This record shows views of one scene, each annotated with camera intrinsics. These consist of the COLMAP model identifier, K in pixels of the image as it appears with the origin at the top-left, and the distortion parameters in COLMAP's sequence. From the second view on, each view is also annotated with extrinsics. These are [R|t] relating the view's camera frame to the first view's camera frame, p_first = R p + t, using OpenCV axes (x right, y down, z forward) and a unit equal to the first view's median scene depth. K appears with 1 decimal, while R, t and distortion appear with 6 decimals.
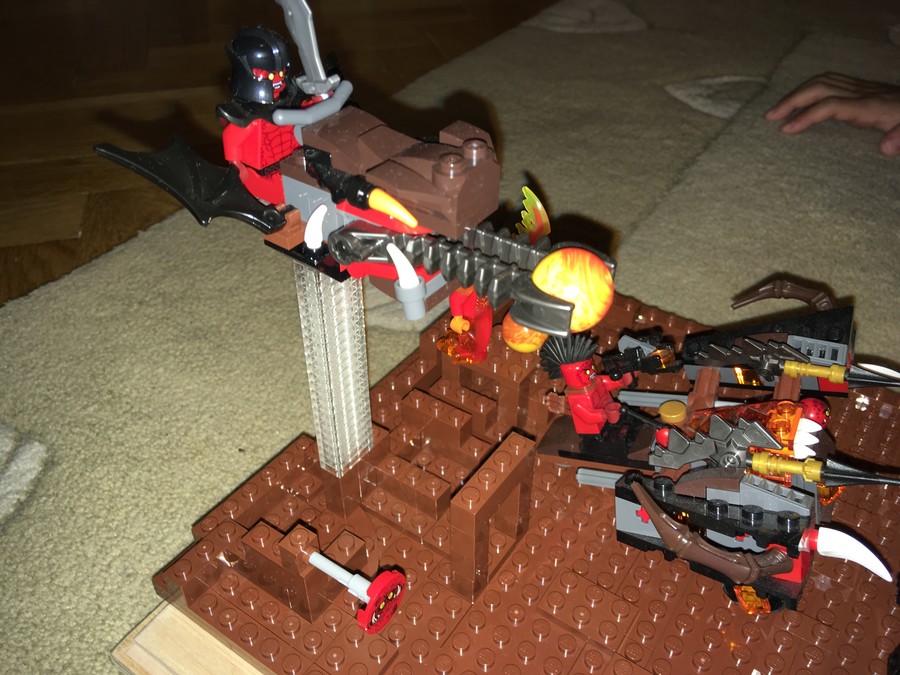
lens RADIAL K [[794.4, 0, 450.0], [0, 794.4, 337.5], [0, 0, 1]] dist [0.146822, -0.271390]
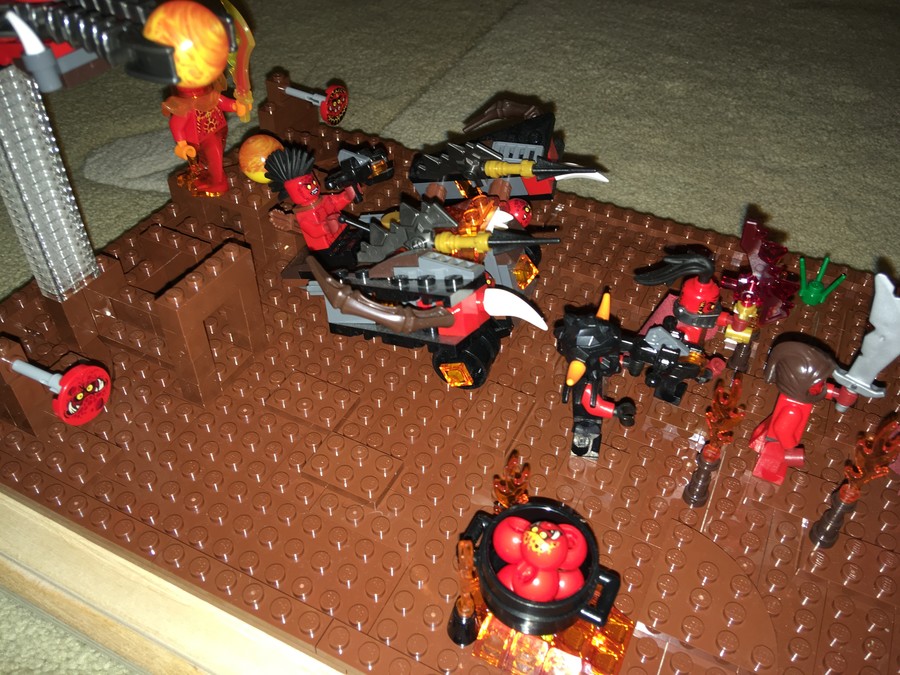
lens RADIAL K [[794.4, 0, 450.0], [0, 794.4, 337.5], [0, 0, 1]] dist [0.146822, -0.271390]
pose [[0.990259, -0.076287, 0.116480, 0.120225], [0.066757, 0.994257, 0.083642, 0.089856], [-0.122192, -0.075051, 0.989665, -0.035749]]
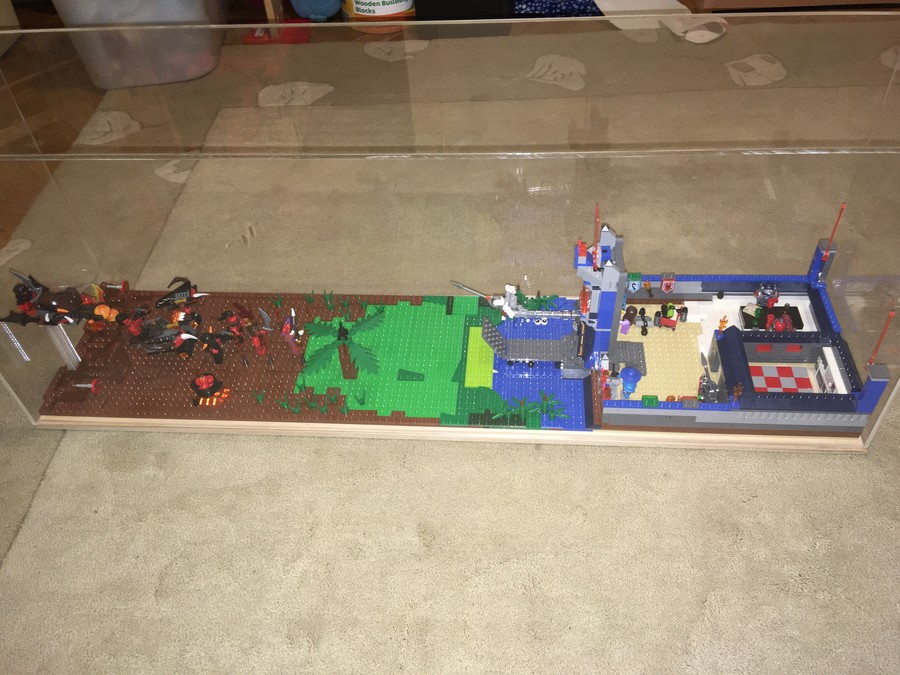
lens RADIAL K [[794.4, 0, 450.0], [0, 794.4, 337.5], [0, 0, 1]] dist [0.146822, -0.271390]
pose [[0.871616, -0.387583, 0.300109, 0.176871], [0.350411, 0.920771, 0.171443, -0.004636], [-0.342780, -0.044271, 0.938372, -1.792395]]
